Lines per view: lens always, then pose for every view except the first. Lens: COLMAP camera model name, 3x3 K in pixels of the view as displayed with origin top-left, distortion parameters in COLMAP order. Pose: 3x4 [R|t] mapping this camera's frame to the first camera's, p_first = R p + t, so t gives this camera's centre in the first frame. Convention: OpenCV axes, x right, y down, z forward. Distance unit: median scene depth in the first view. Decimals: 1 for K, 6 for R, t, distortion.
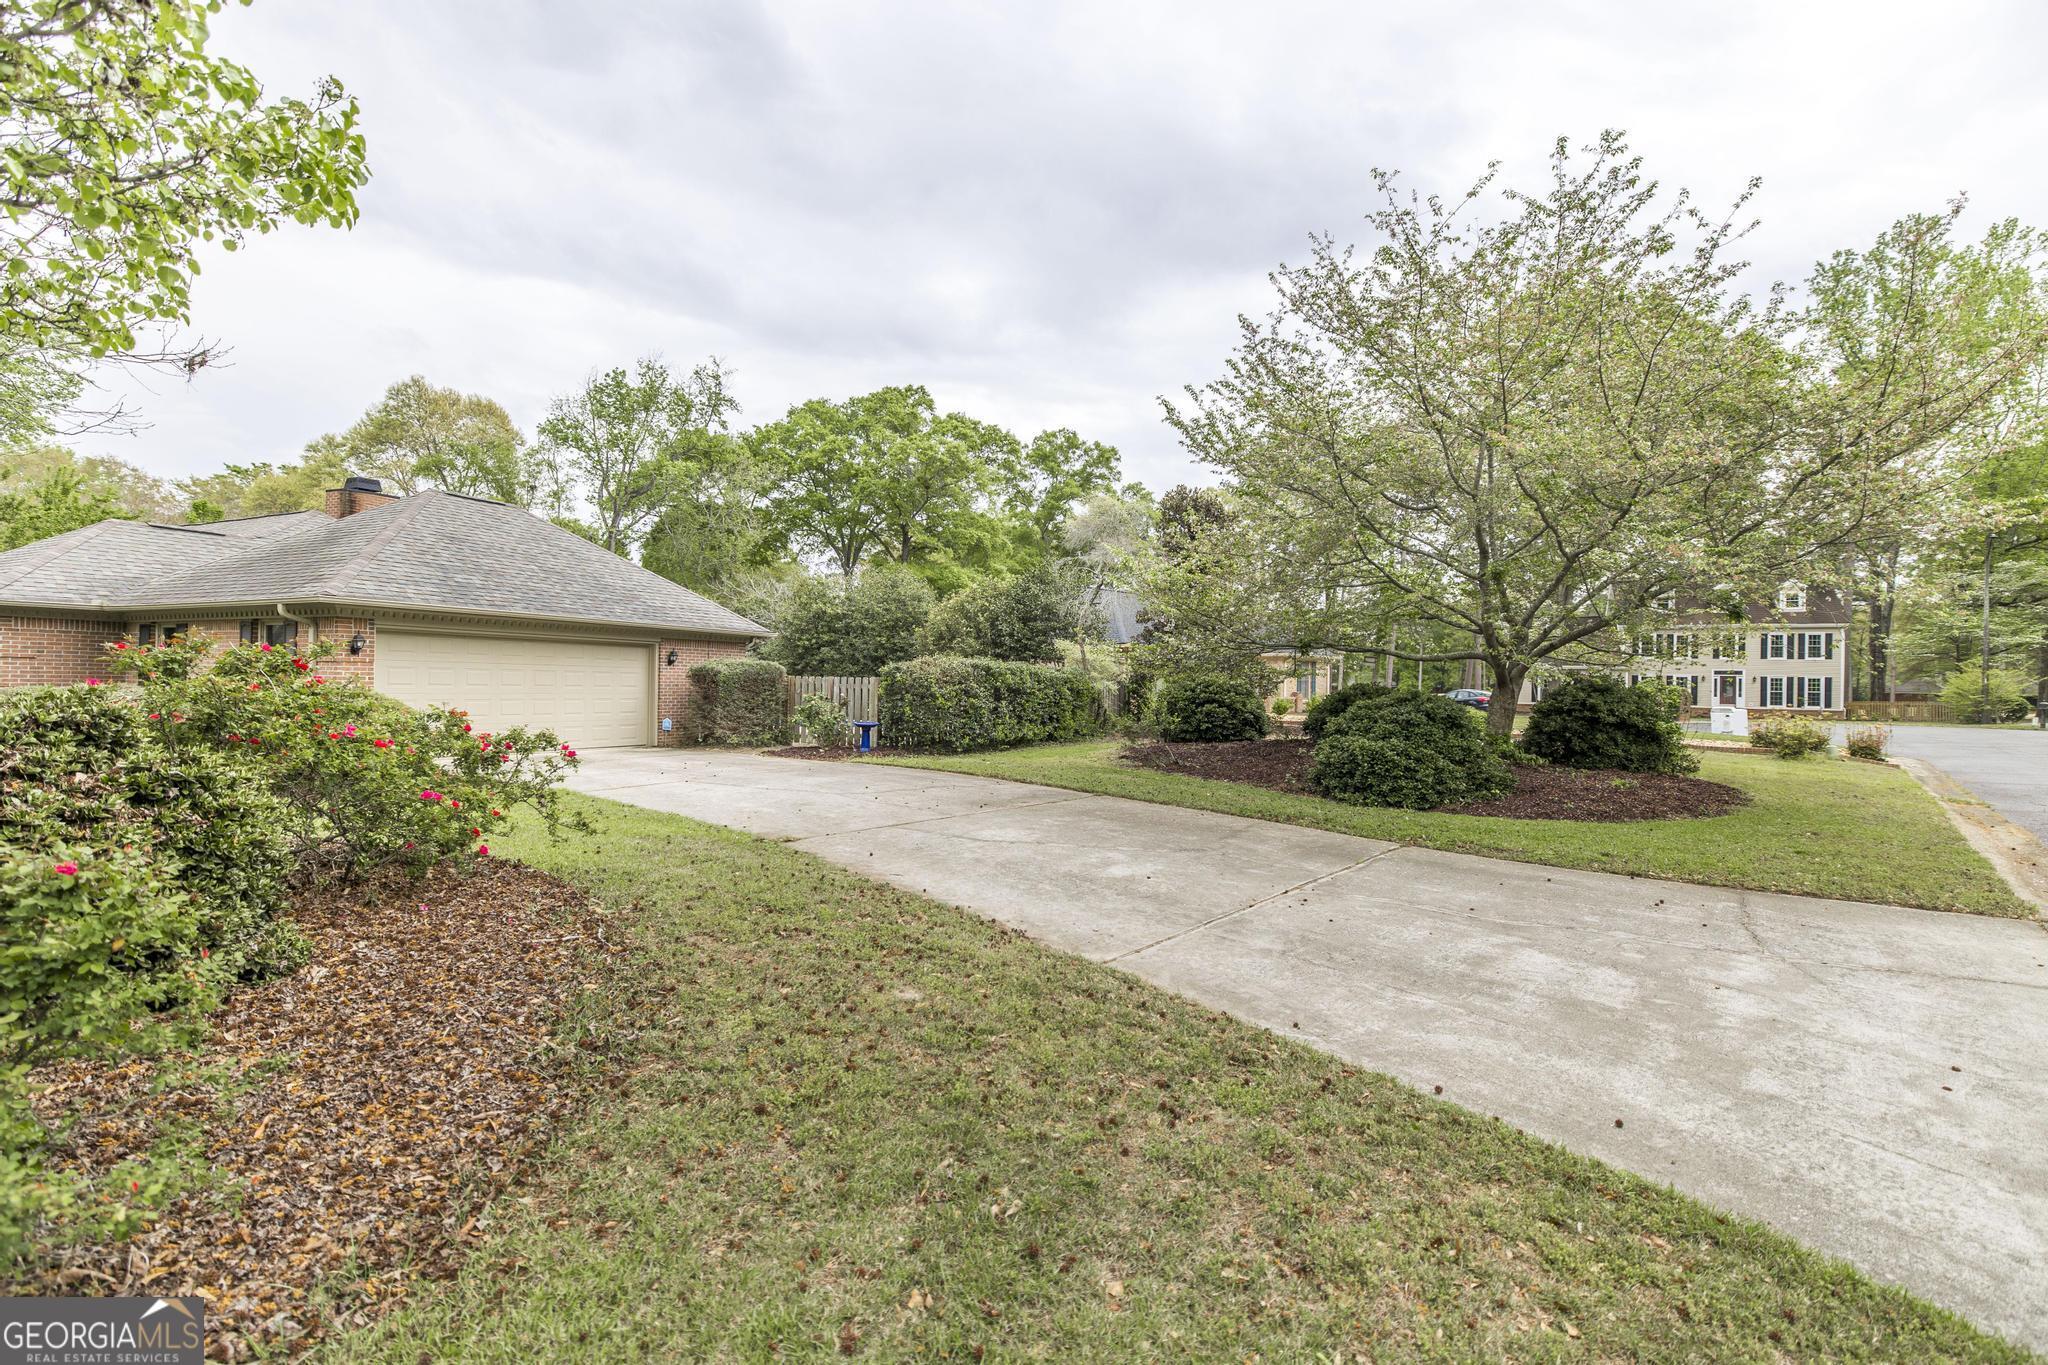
lens RADIAL K [[956.5, 0, 1033.5], [0, 956.5, 686.5], [0, 0, 1]] dist [-0.000701, 0.000461]
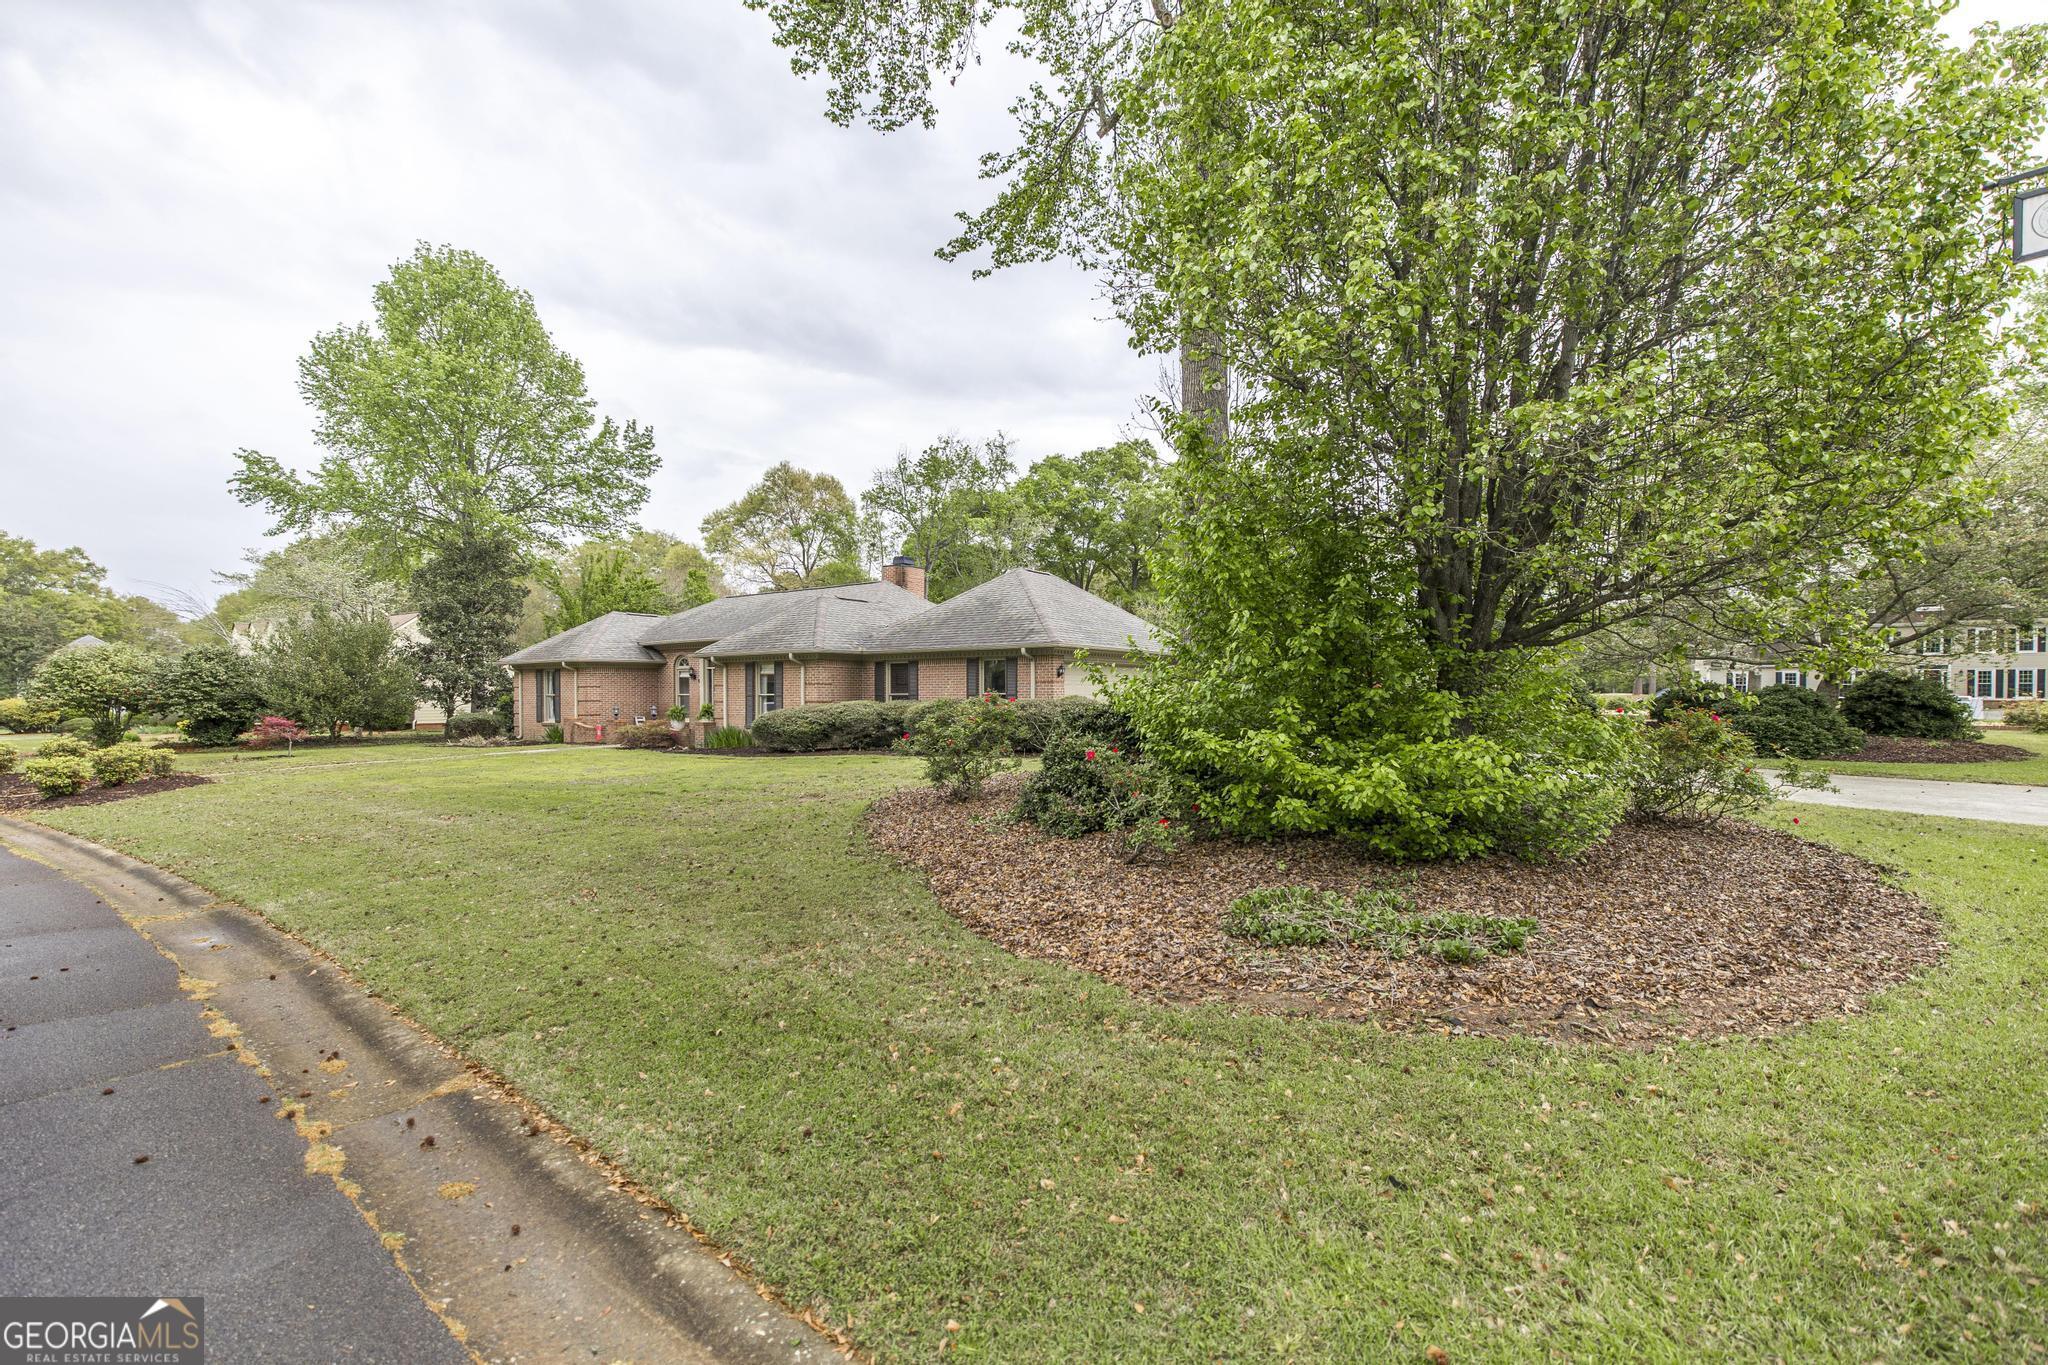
lens RADIAL K [[889.8, 0, 1059.0], [0, 889.8, 691.7], [0, 0, 1]] dist [0.000734, -0.001371]
pose [[0.991349, -0.021793, -0.129433, -0.123356], [0.020835, 0.999745, -0.008756, 0.000922], [0.129590, 0.005983, 0.991550, -0.121616]]
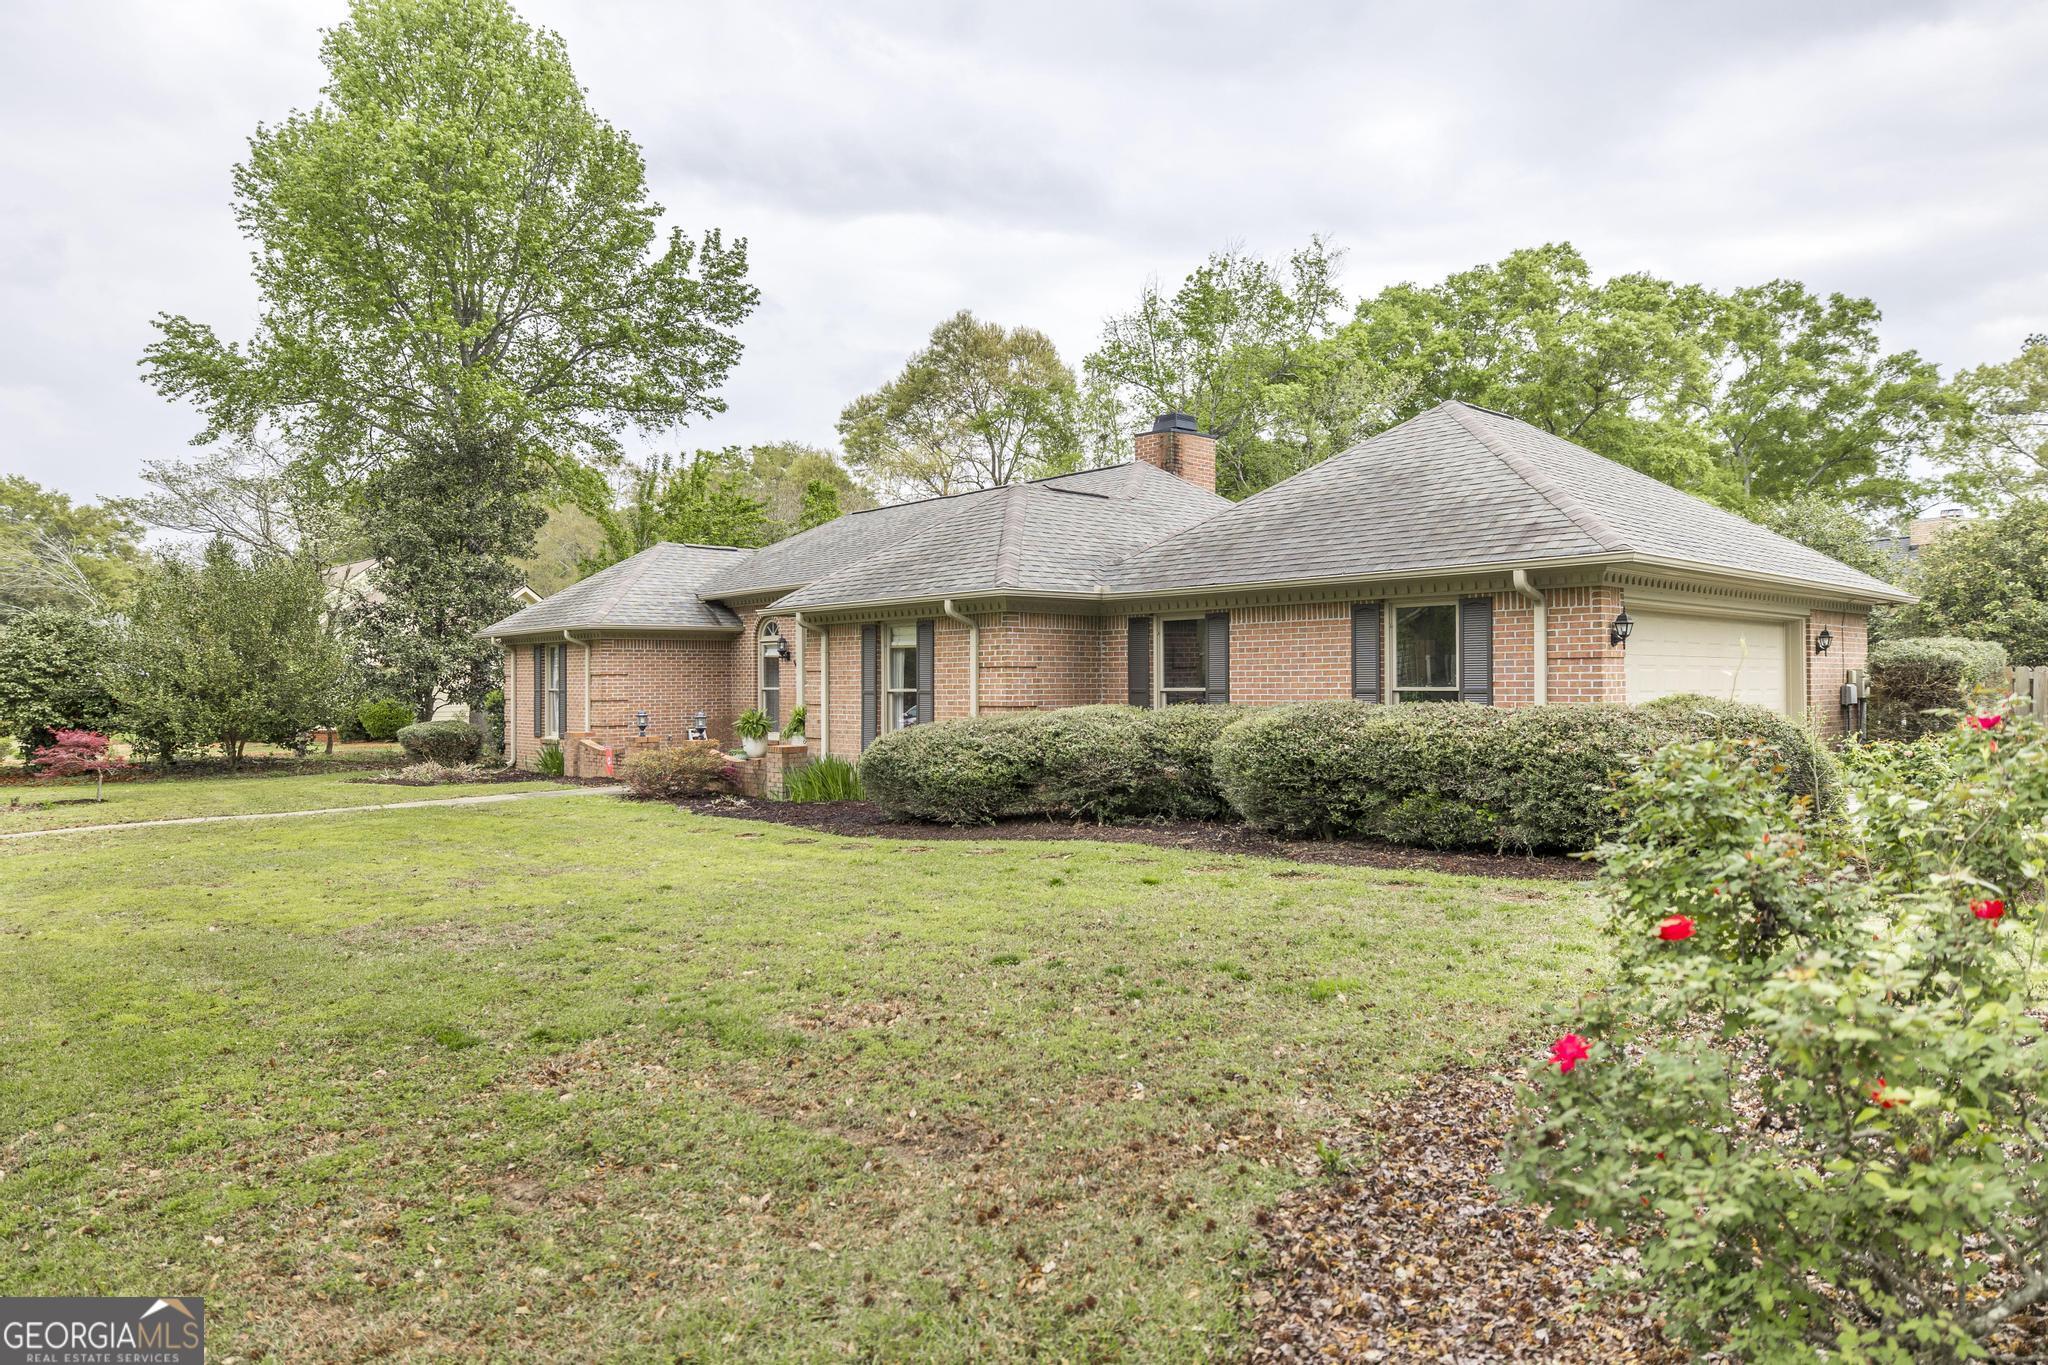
lens RADIAL K [[1305.2, 0, 1030.6], [0, 1305.2, 675.0], [0, 0, 1]] dist [0.000748, -0.000248]
pose [[0.926089, -0.025866, -0.376418, -0.178260], [0.020458, 0.999622, -0.018357, -0.001755], [0.376750, 0.009299, 0.926268, 0.017663]]
